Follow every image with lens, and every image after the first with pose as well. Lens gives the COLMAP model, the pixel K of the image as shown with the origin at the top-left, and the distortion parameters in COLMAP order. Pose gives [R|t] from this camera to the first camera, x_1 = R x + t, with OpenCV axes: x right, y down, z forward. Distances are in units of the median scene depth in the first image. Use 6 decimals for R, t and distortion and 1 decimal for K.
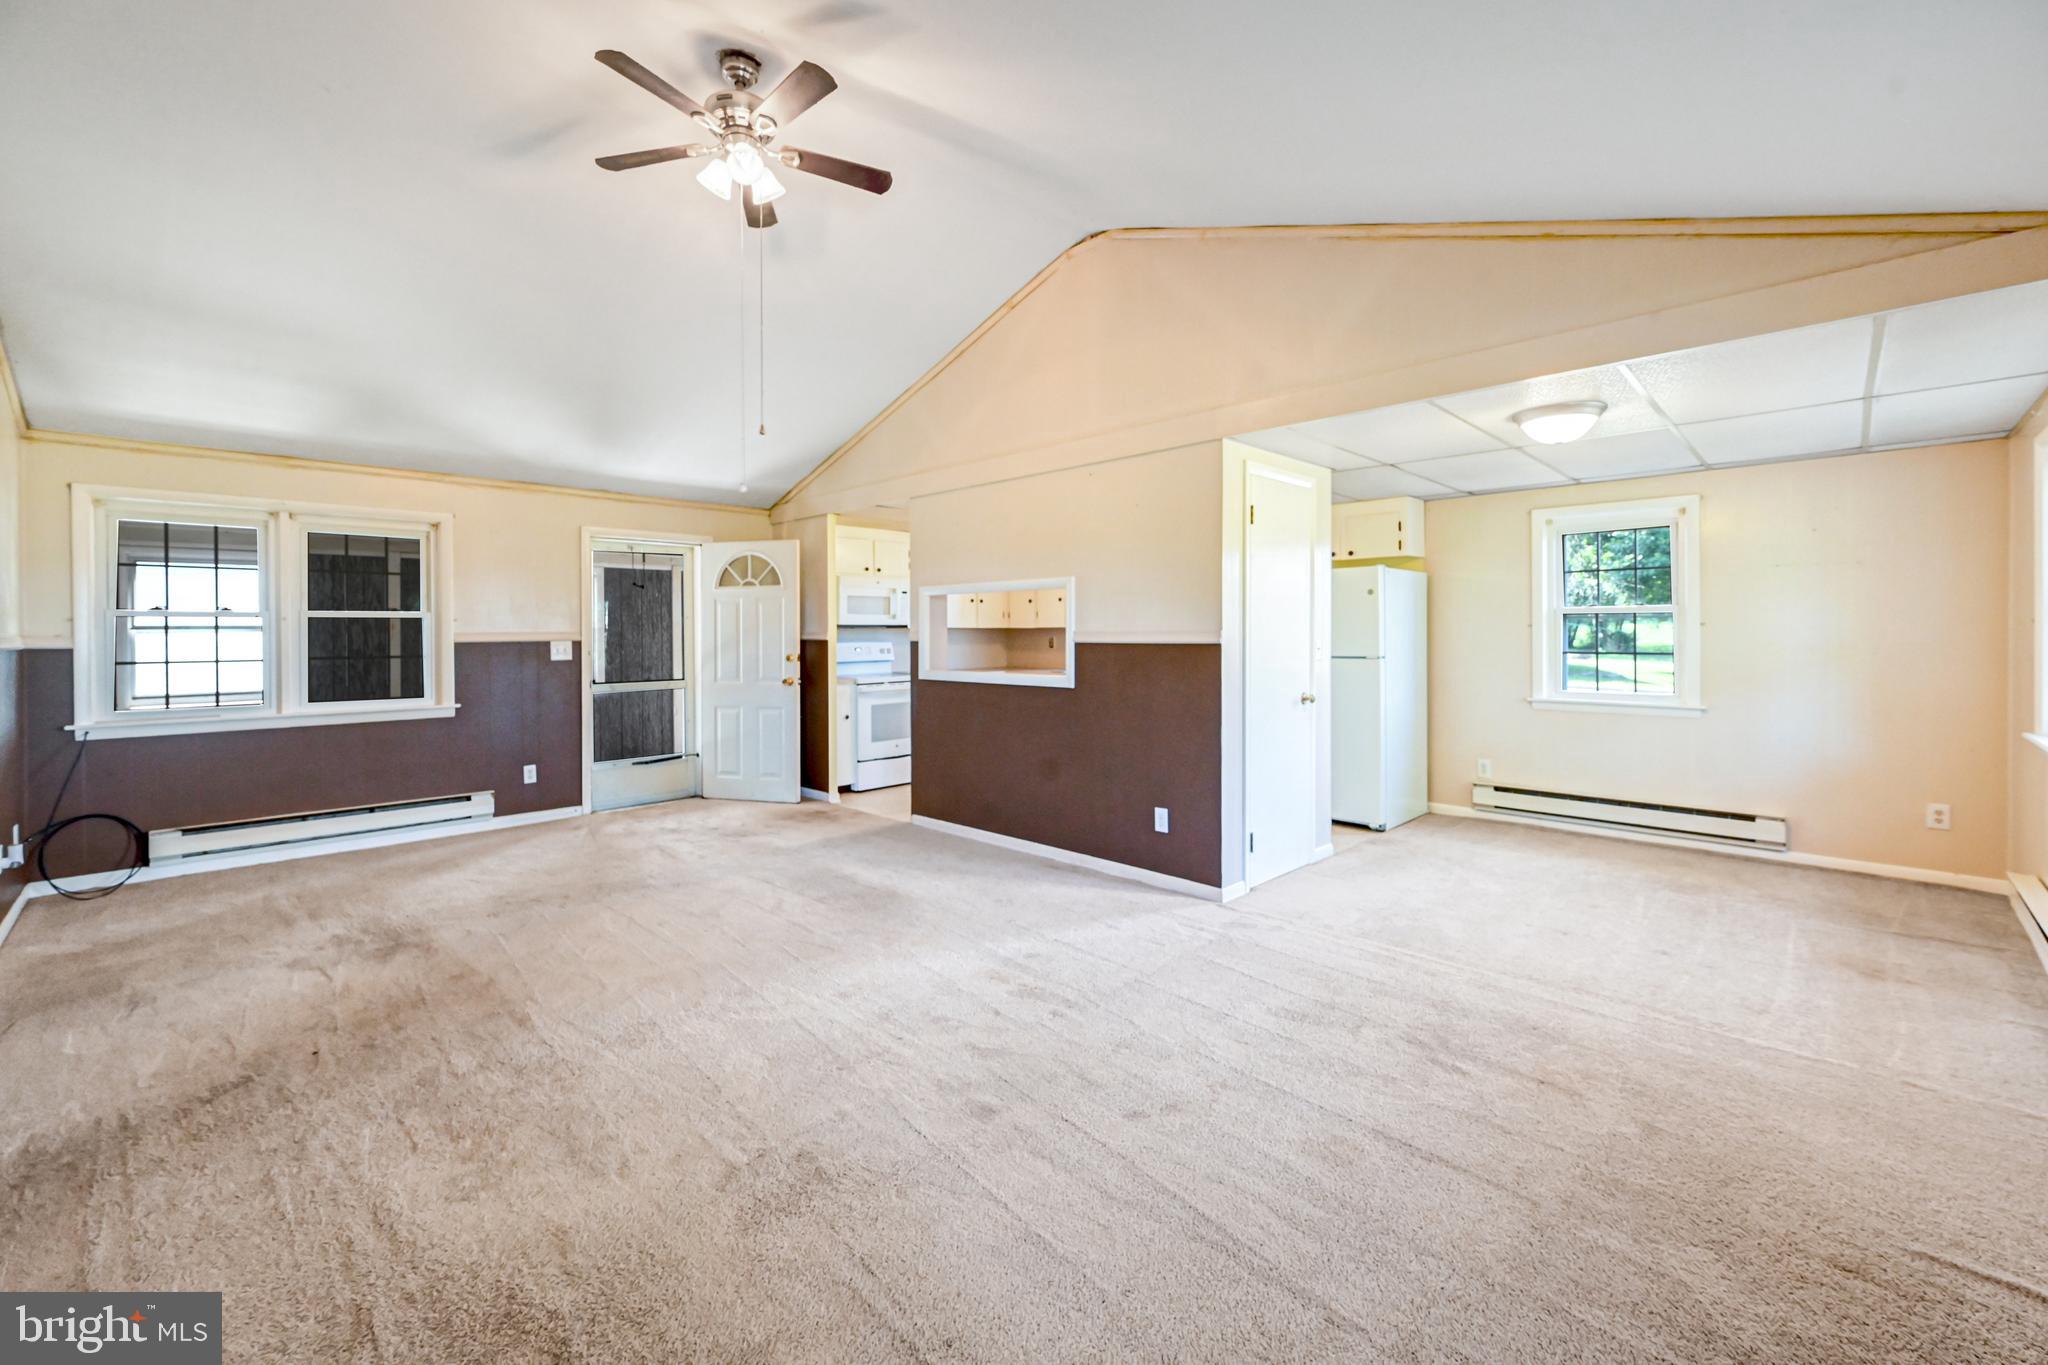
lens RADIAL K [[839.3, 0, 1025.5], [0, 839.3, 631.6], [0, 0, 1]] dist [-0.004809, -0.000006]
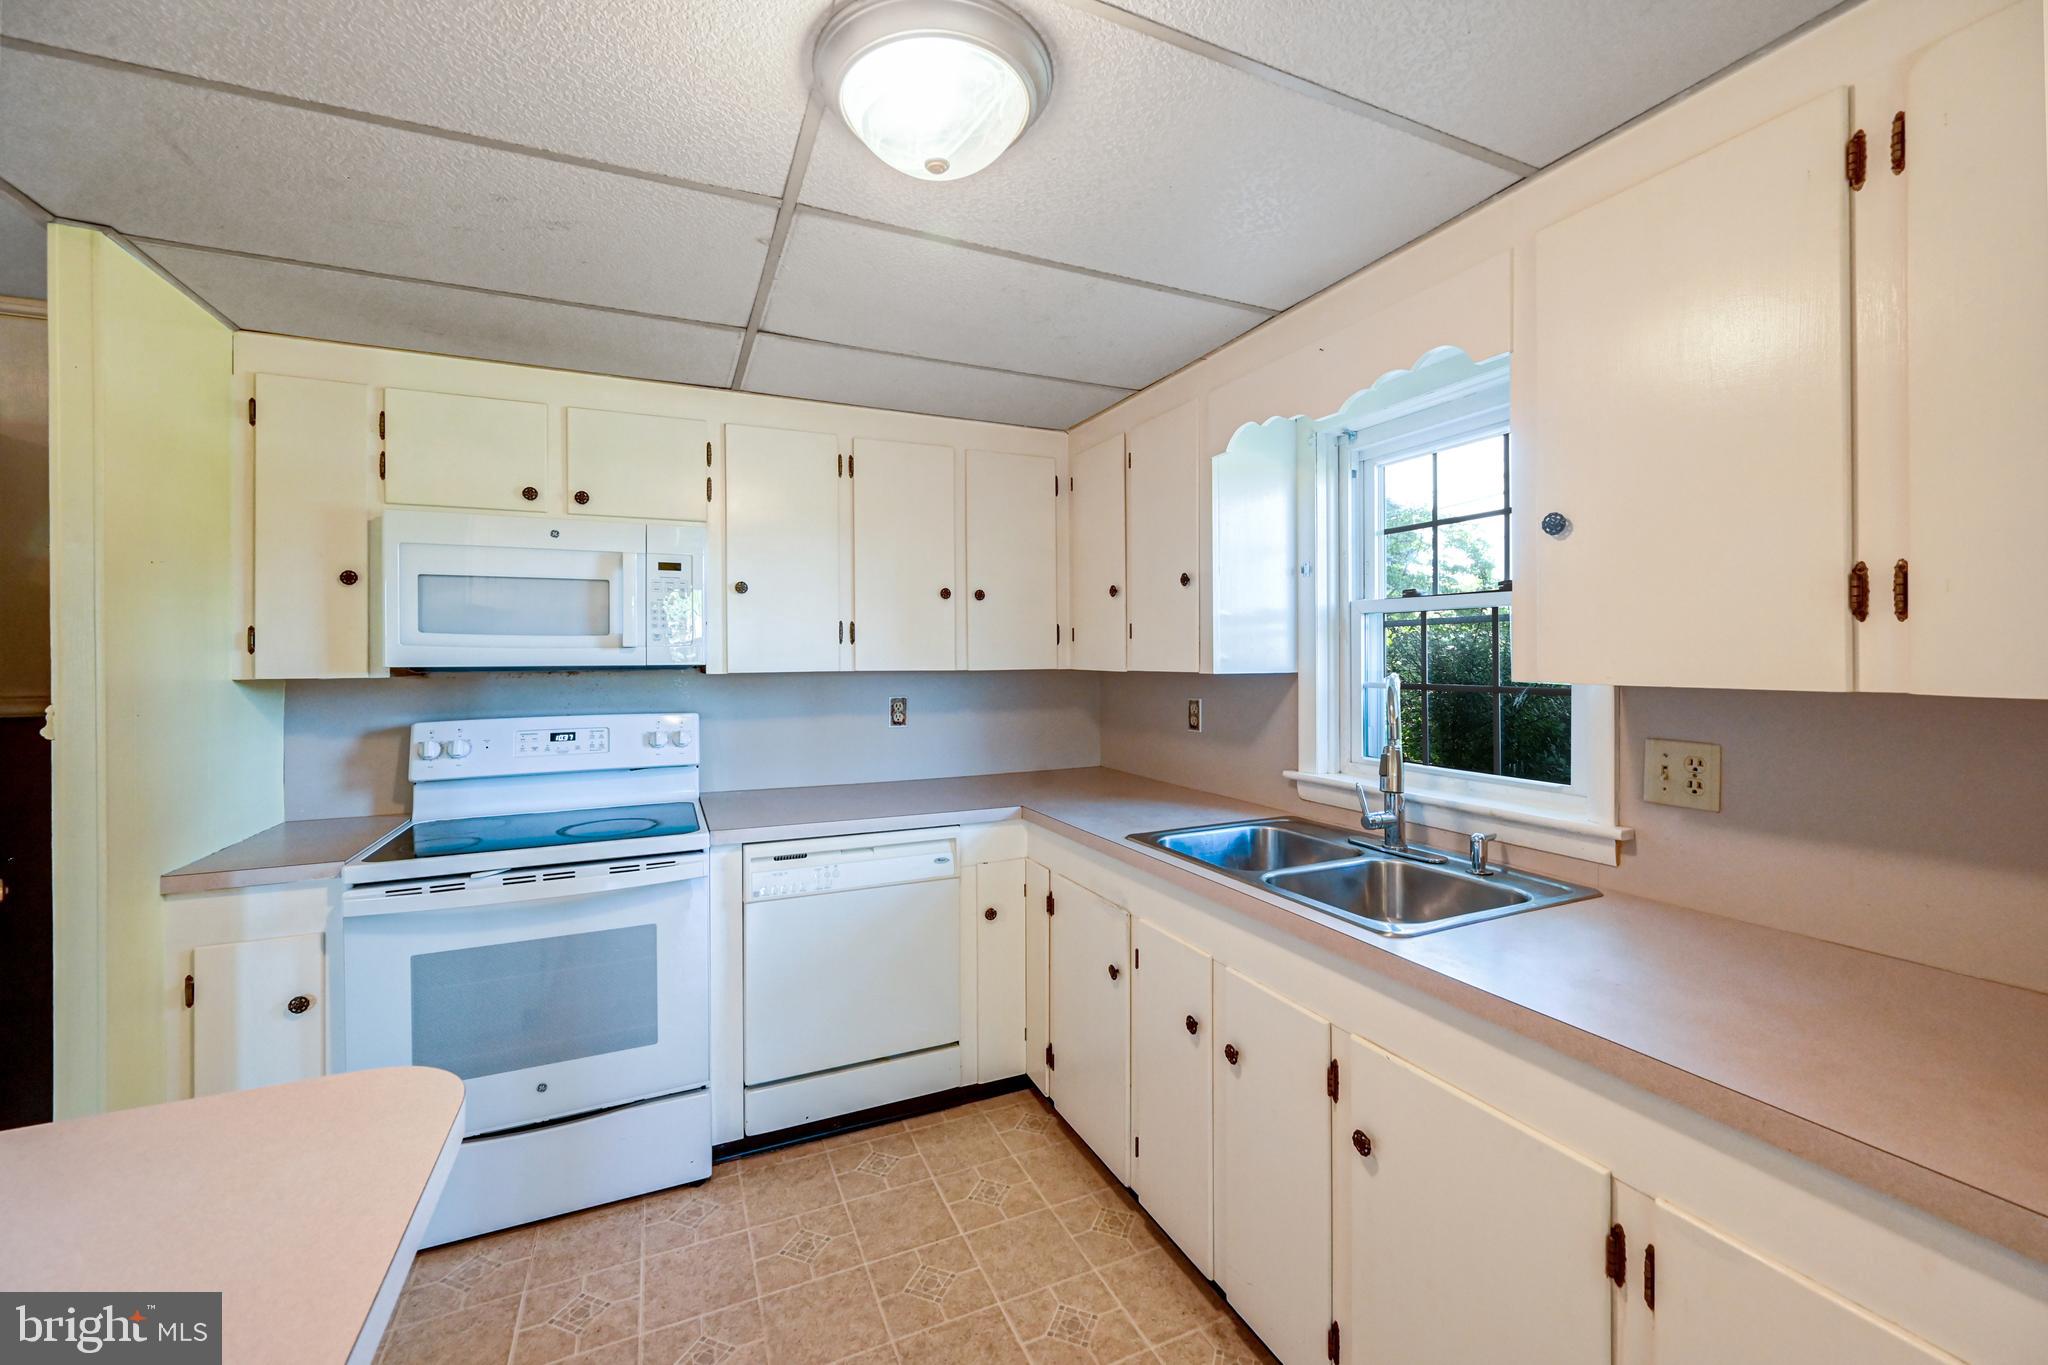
lens RADIAL K [[839.3, 0, 1041.2], [0, 839.3, 647.3], [0, 0, 1]] dist [-0.004809, -0.000006]
pose [[0.932788, -0.006984, -0.360358, 0.111051], [0.005625, 0.999973, -0.004819, -0.013244], [0.360382, 0.002468, 0.932801, 0.787880]]
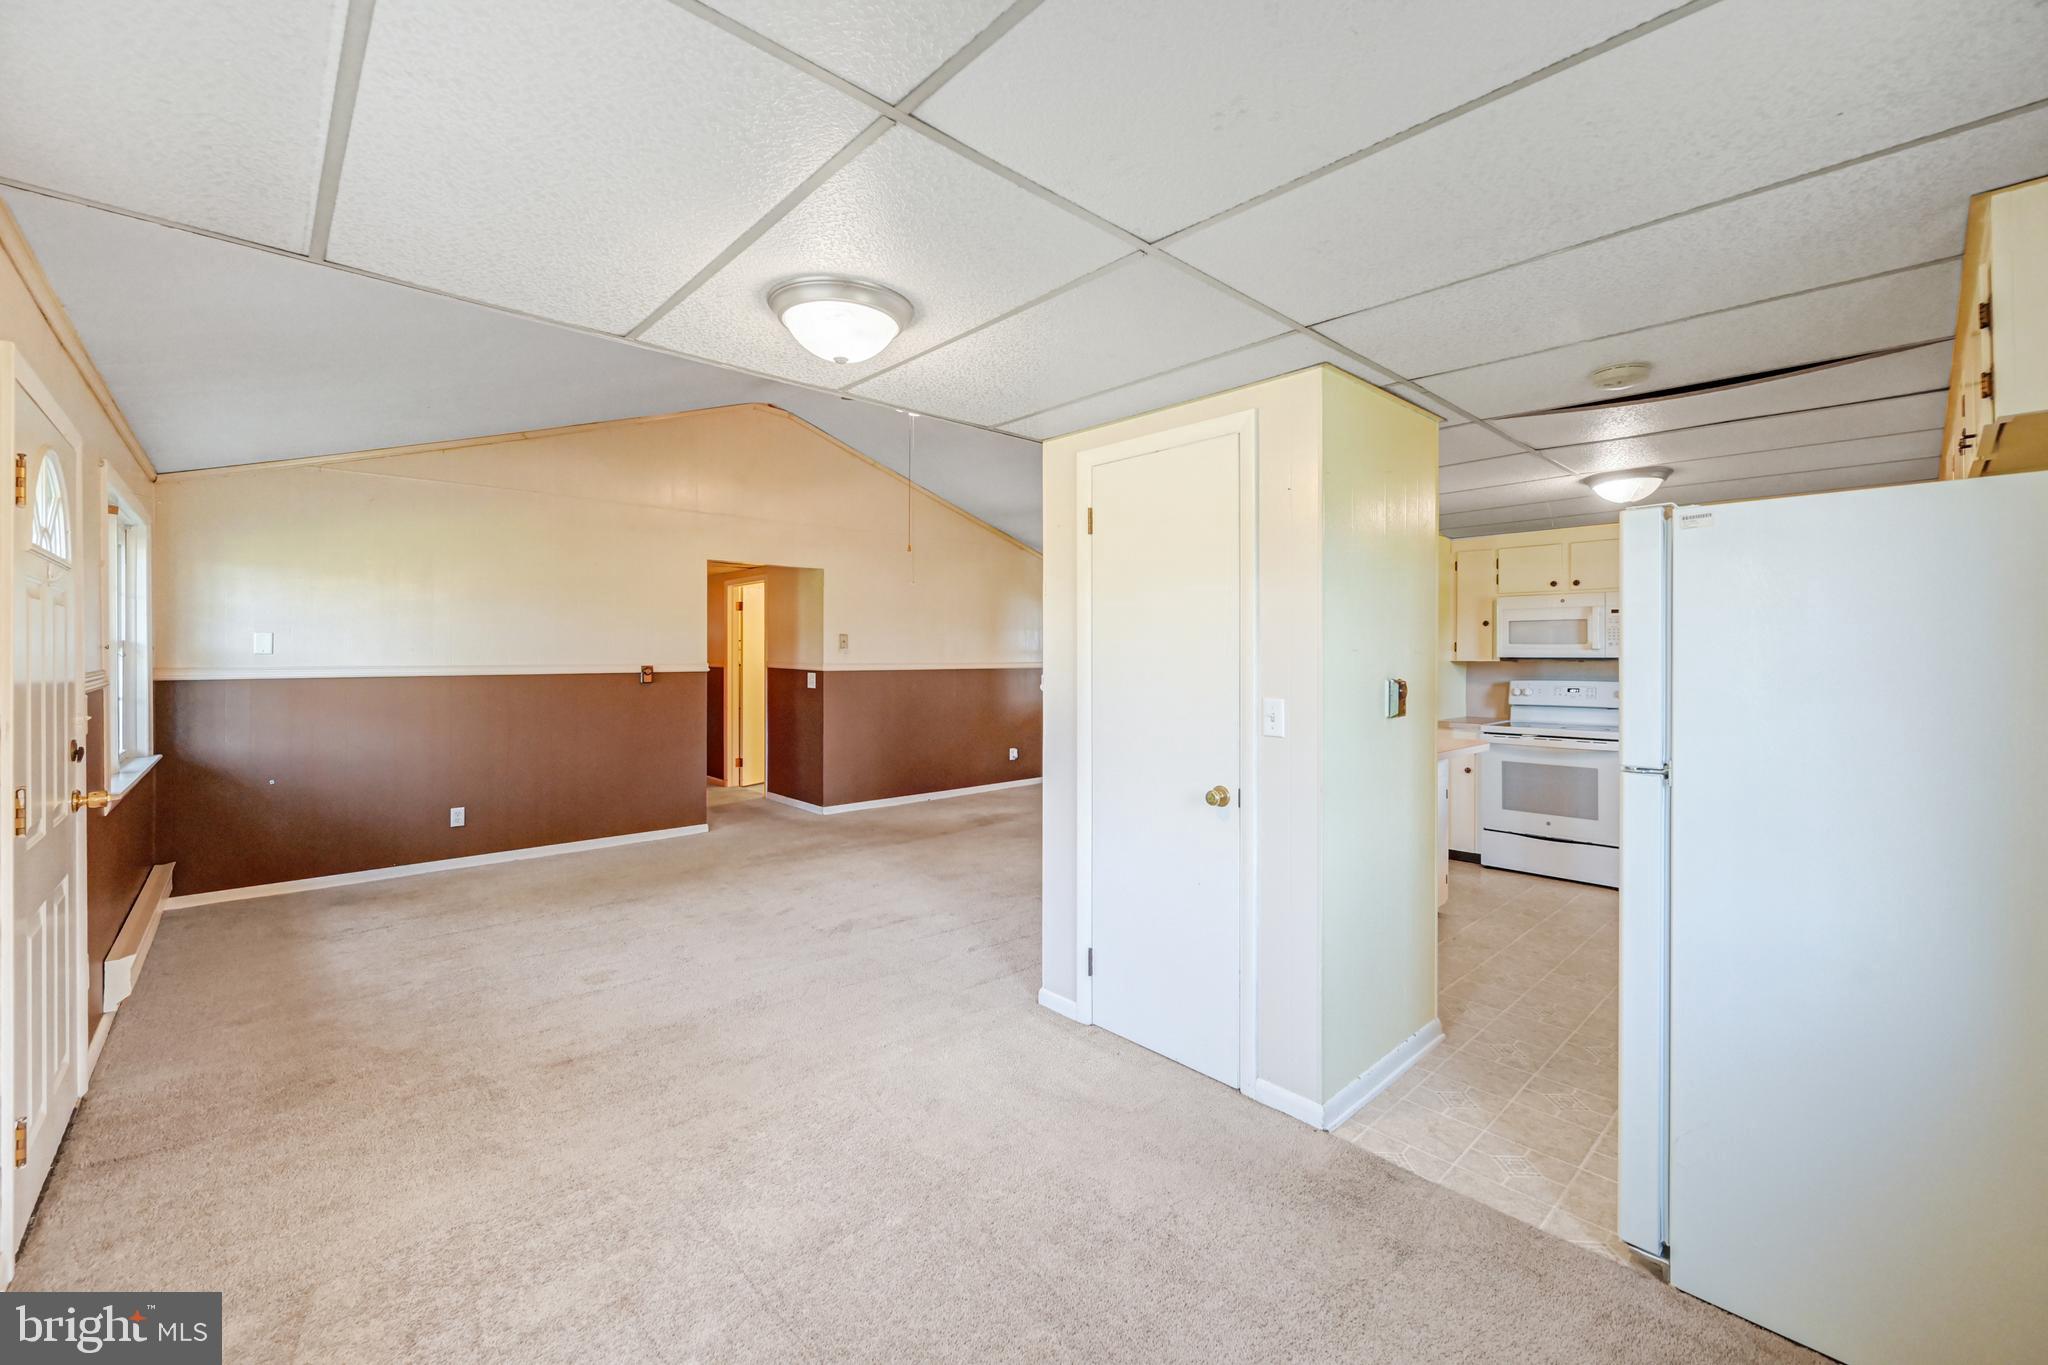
lens RADIAL K [[839.3, 0, 1021.9], [0, 839.3, 671.8], [0, 0, 1]] dist [-0.004809, -0.000006]
pose [[-0.043727, 0.014116, -0.998944, 0.595054], [0.005835, 0.999887, 0.013874, -0.008900], [0.999026, -0.005222, -0.043805, 0.568347]]
